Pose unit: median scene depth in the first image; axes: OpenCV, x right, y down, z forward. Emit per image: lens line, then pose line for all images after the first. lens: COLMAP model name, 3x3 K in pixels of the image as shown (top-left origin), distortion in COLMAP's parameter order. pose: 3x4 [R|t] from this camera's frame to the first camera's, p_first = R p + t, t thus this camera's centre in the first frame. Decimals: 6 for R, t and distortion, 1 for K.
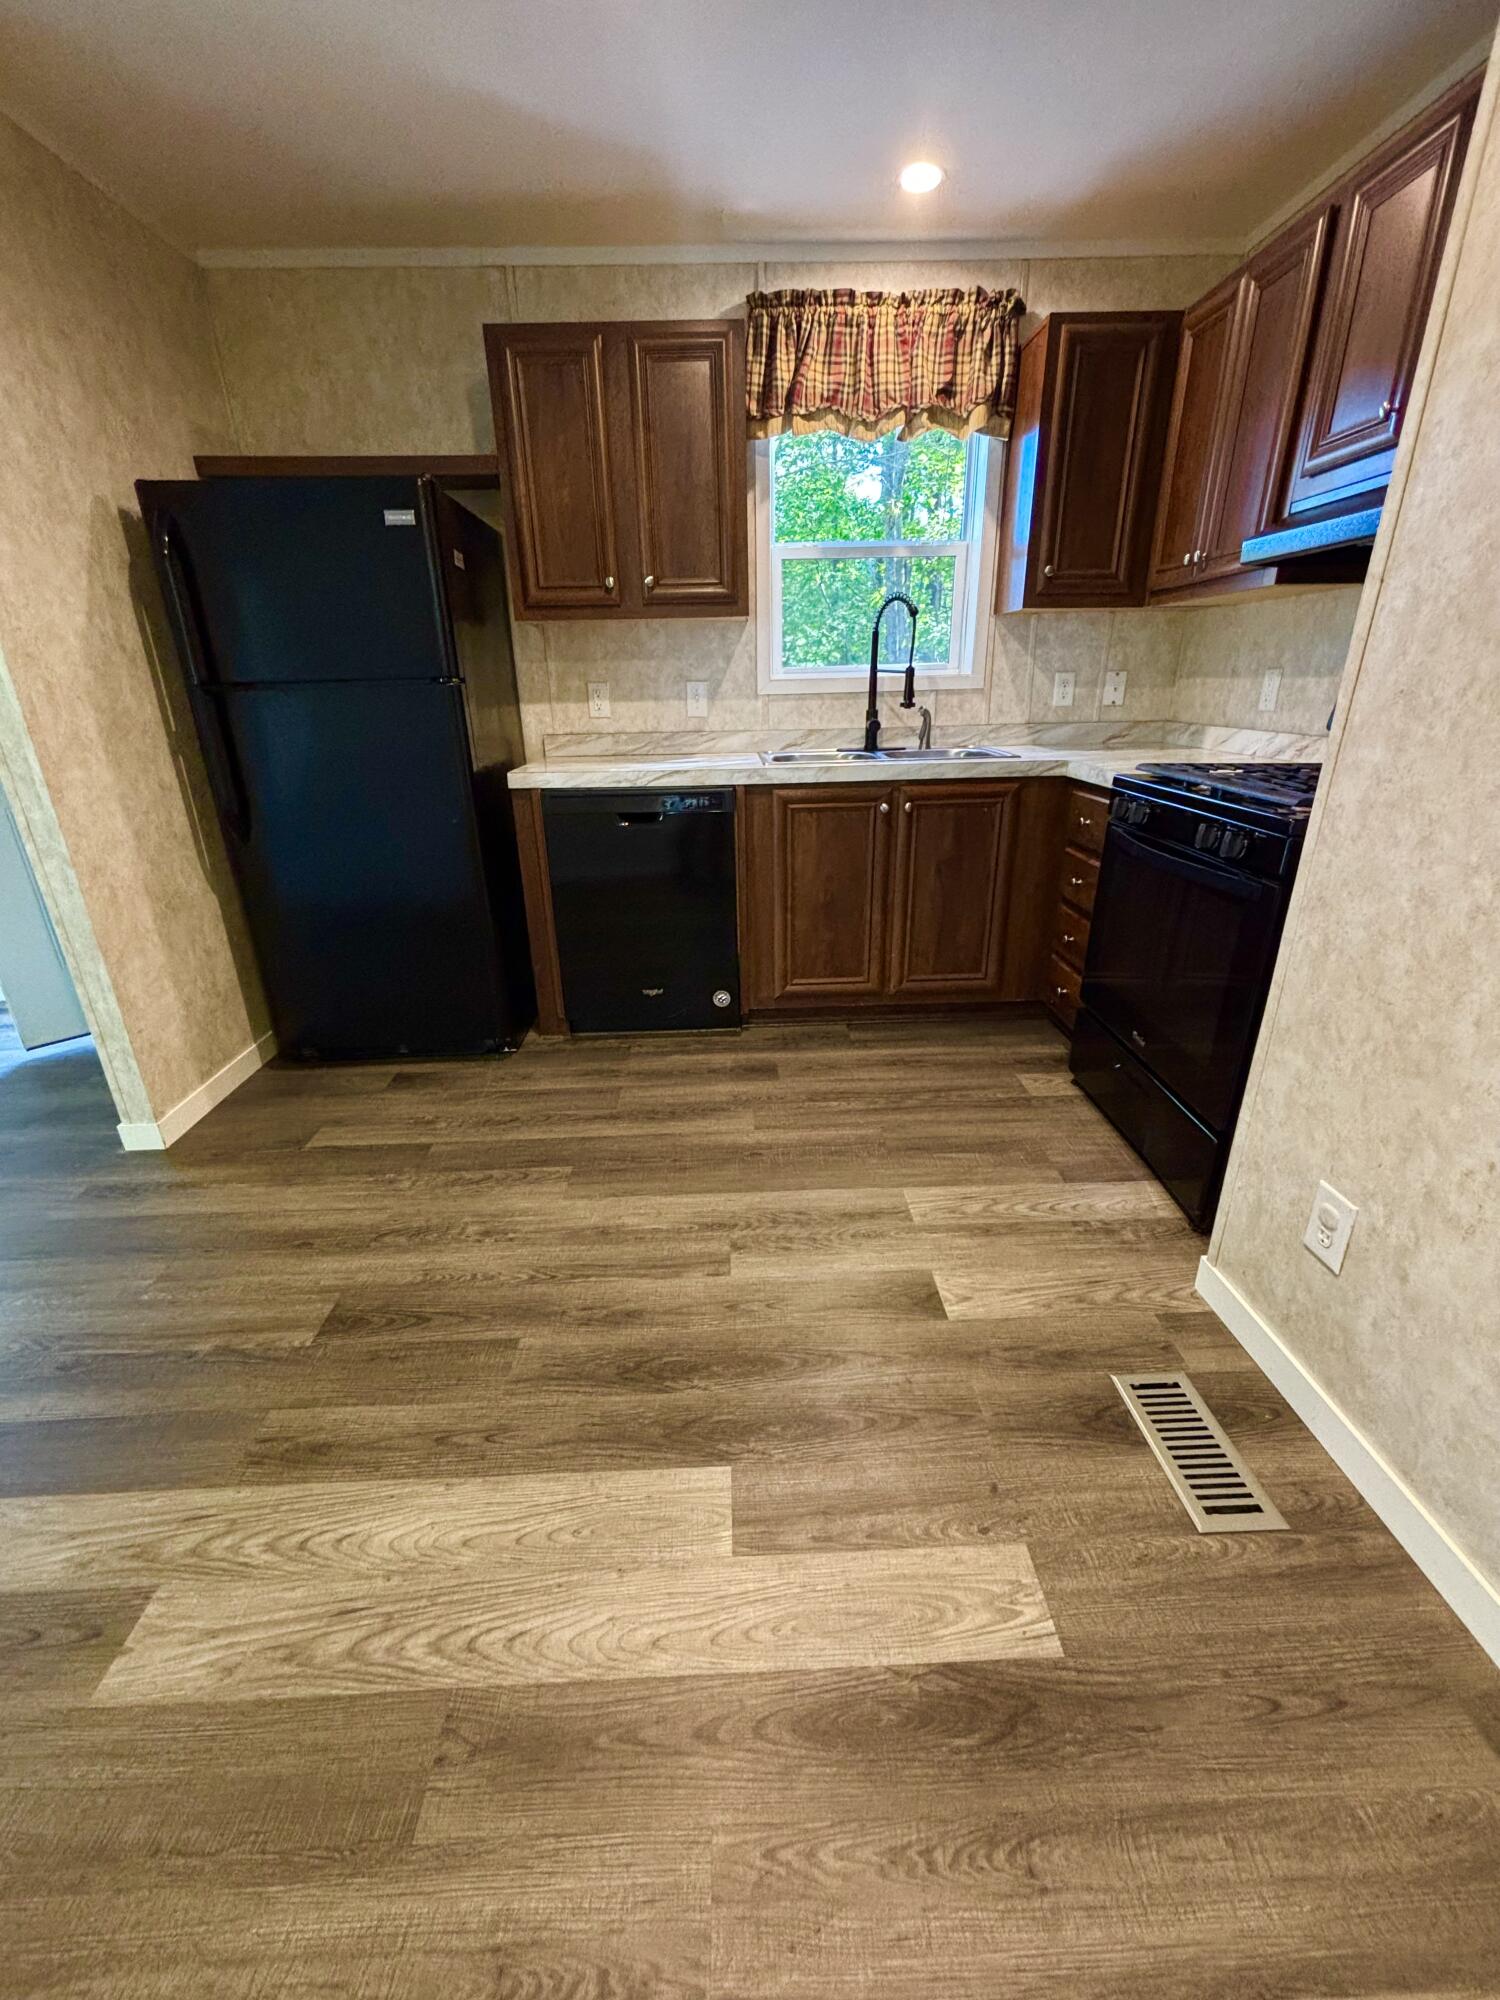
lens RADIAL K [[805.8, 0, 750.0], [0, 805.8, 1000.0], [0, 0, 1]] dist [-0.002290, 0.003557]
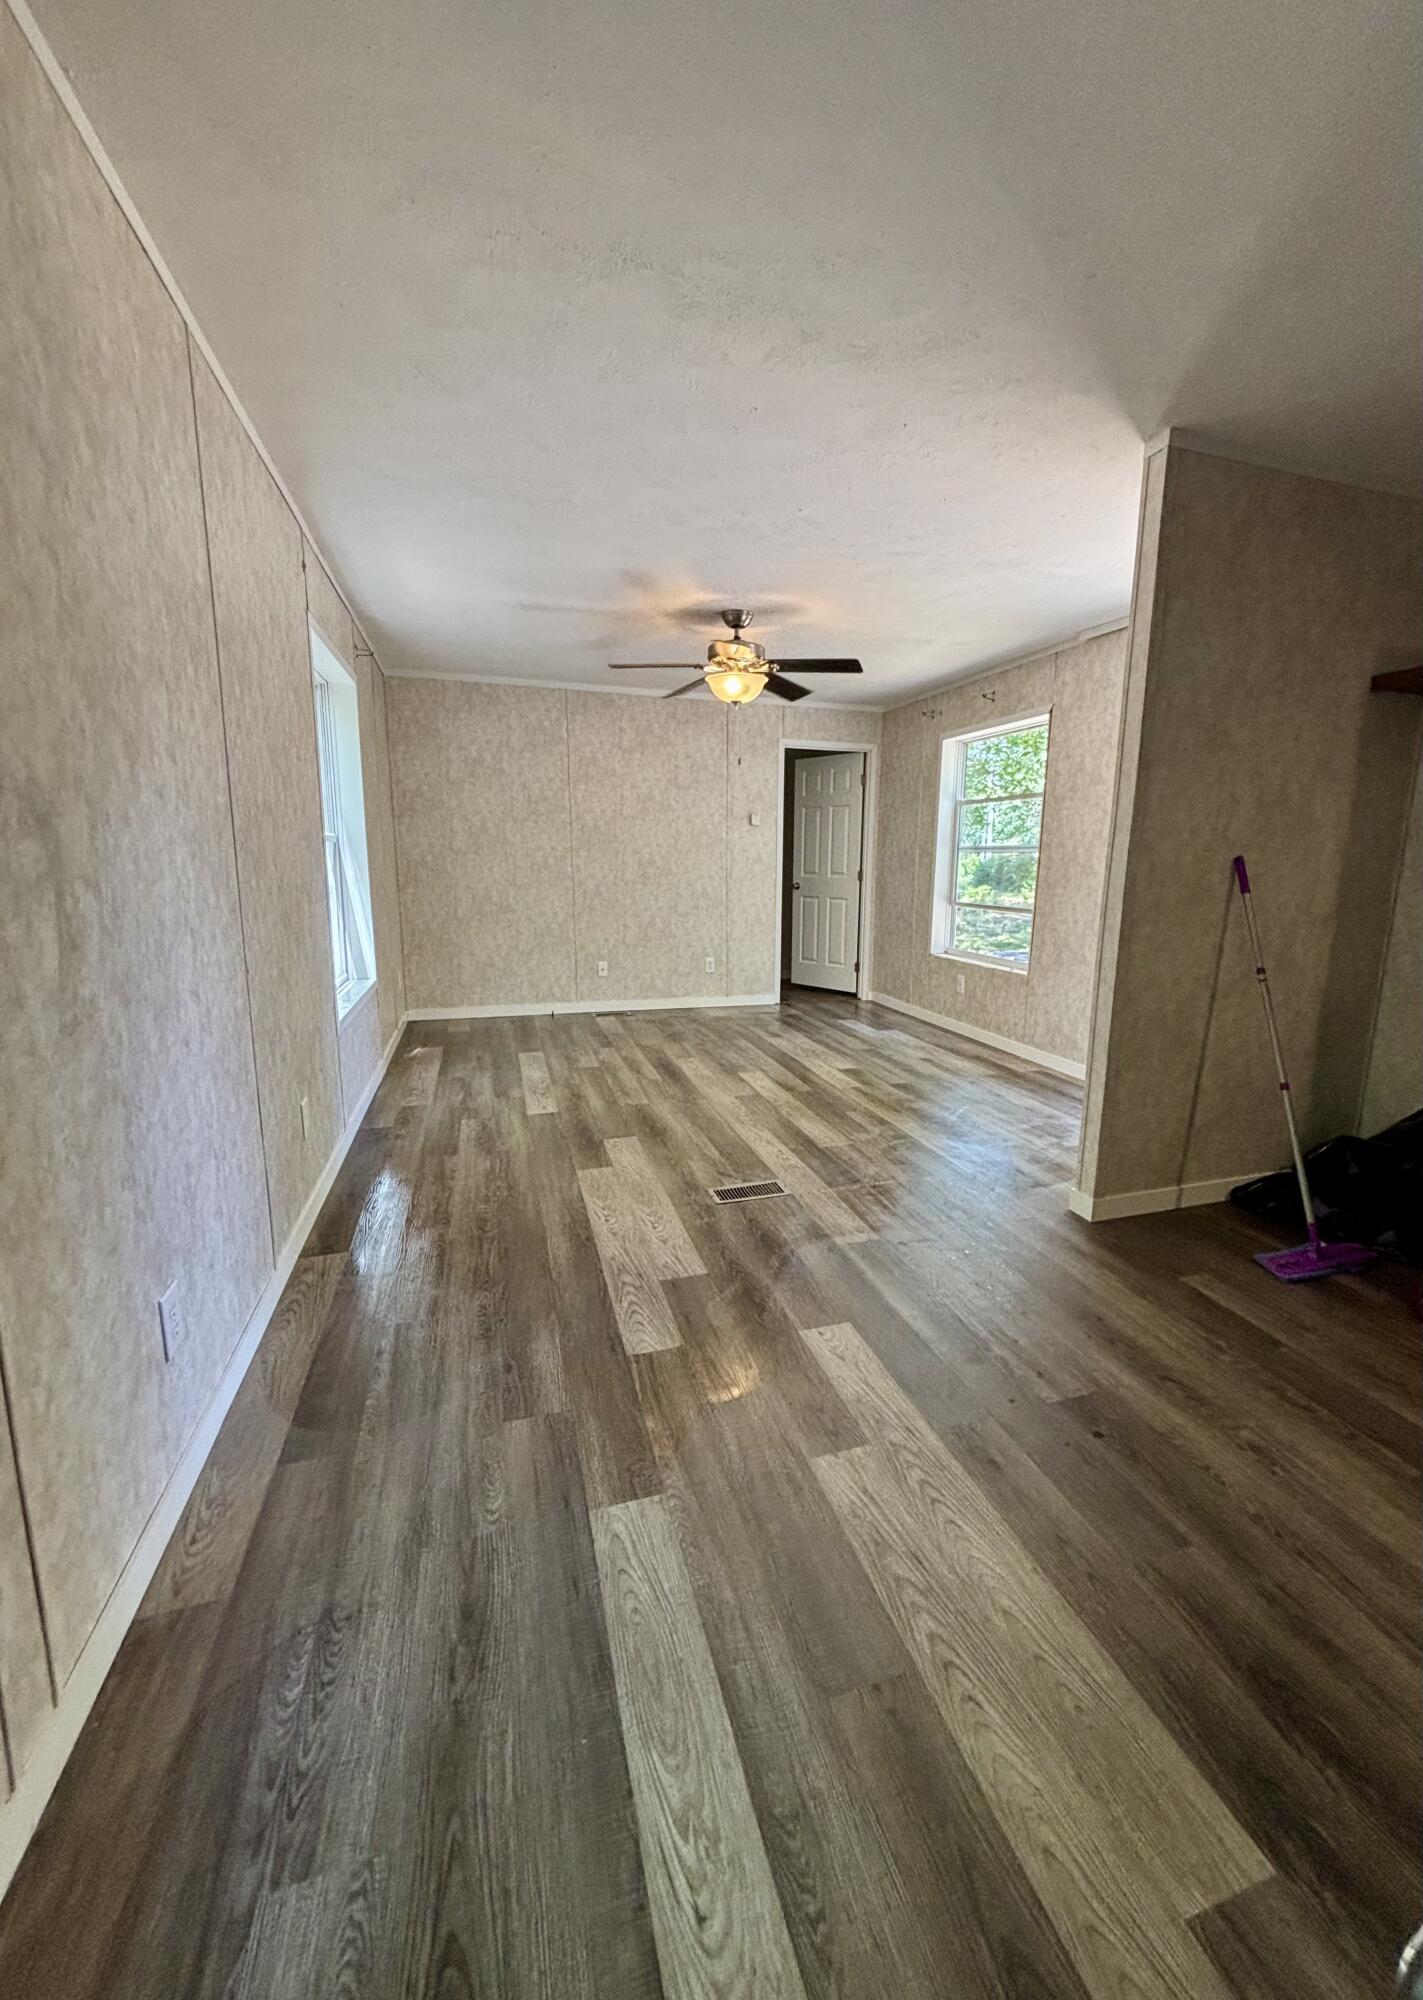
lens RADIAL K [[818.6, 0, 768.9], [0, 818.6, 1006.7], [0, 0, 1]] dist [0.013737, 0.000238]
pose [[0.292890, 0.194028, -0.936253, 0.211638], [-0.372166, 0.925107, 0.075292, -0.027278], [0.880743, 0.326389, 0.343165, 0.025209]]
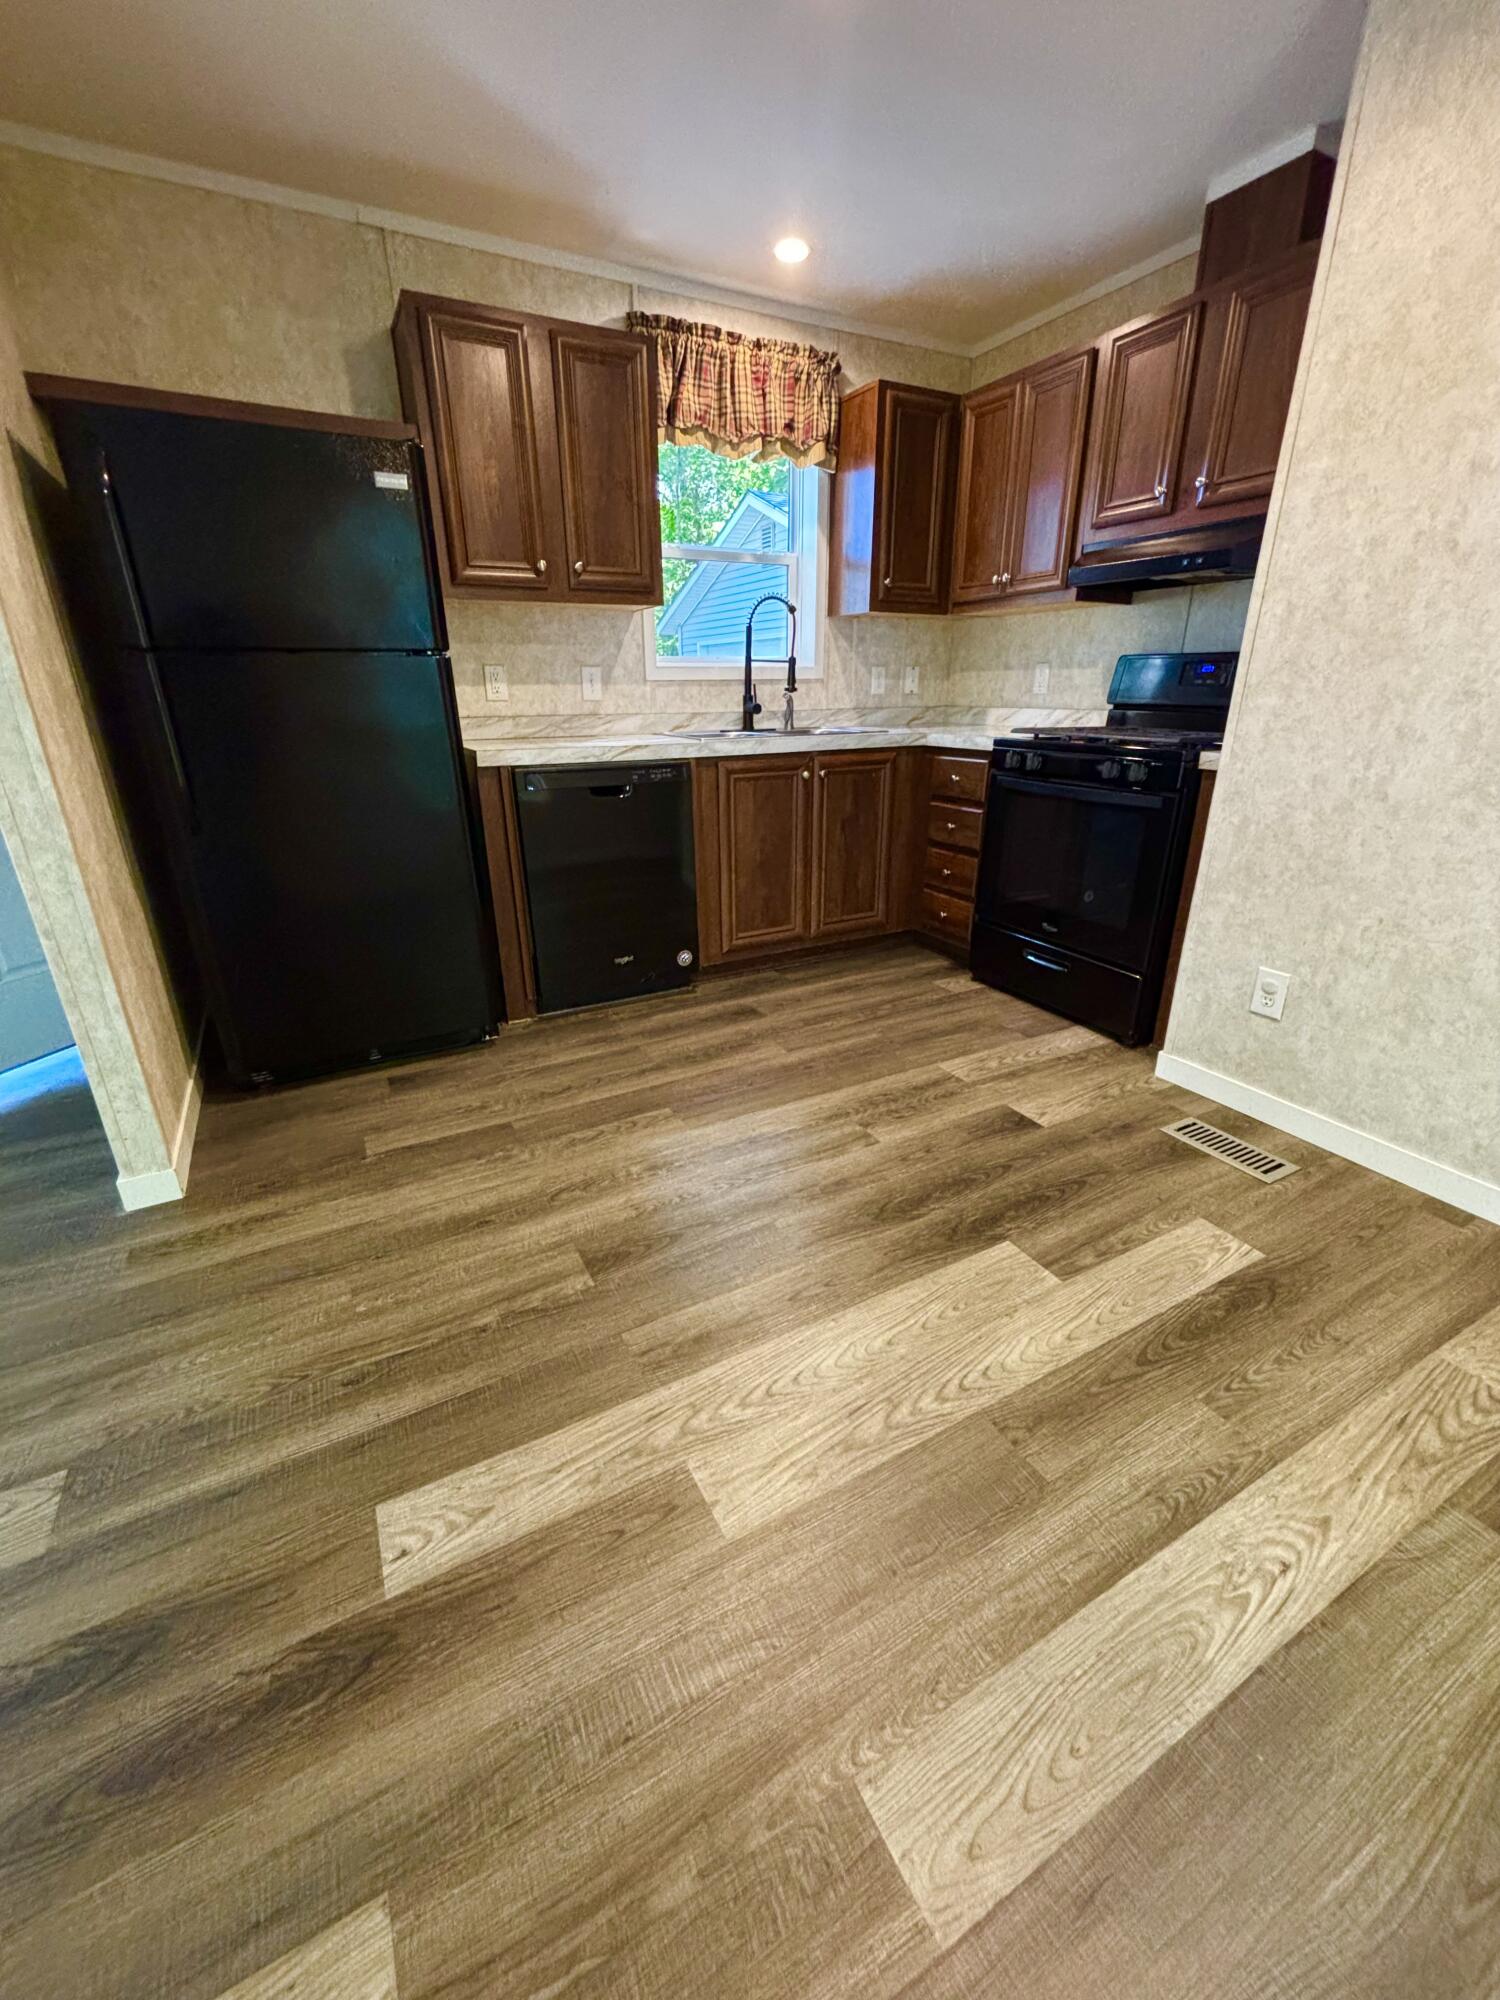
lens RADIAL K [[805.8, 0, 750.0], [0, 805.8, 1000.0], [0, 0, 1]] dist [-0.002290, 0.003557]
pose [[0.894833, -0.151024, 0.420079, -0.457288], [0.156229, 0.987471, 0.022217, 0.048334], [-0.418171, 0.045748, 0.907216, -0.017948]]
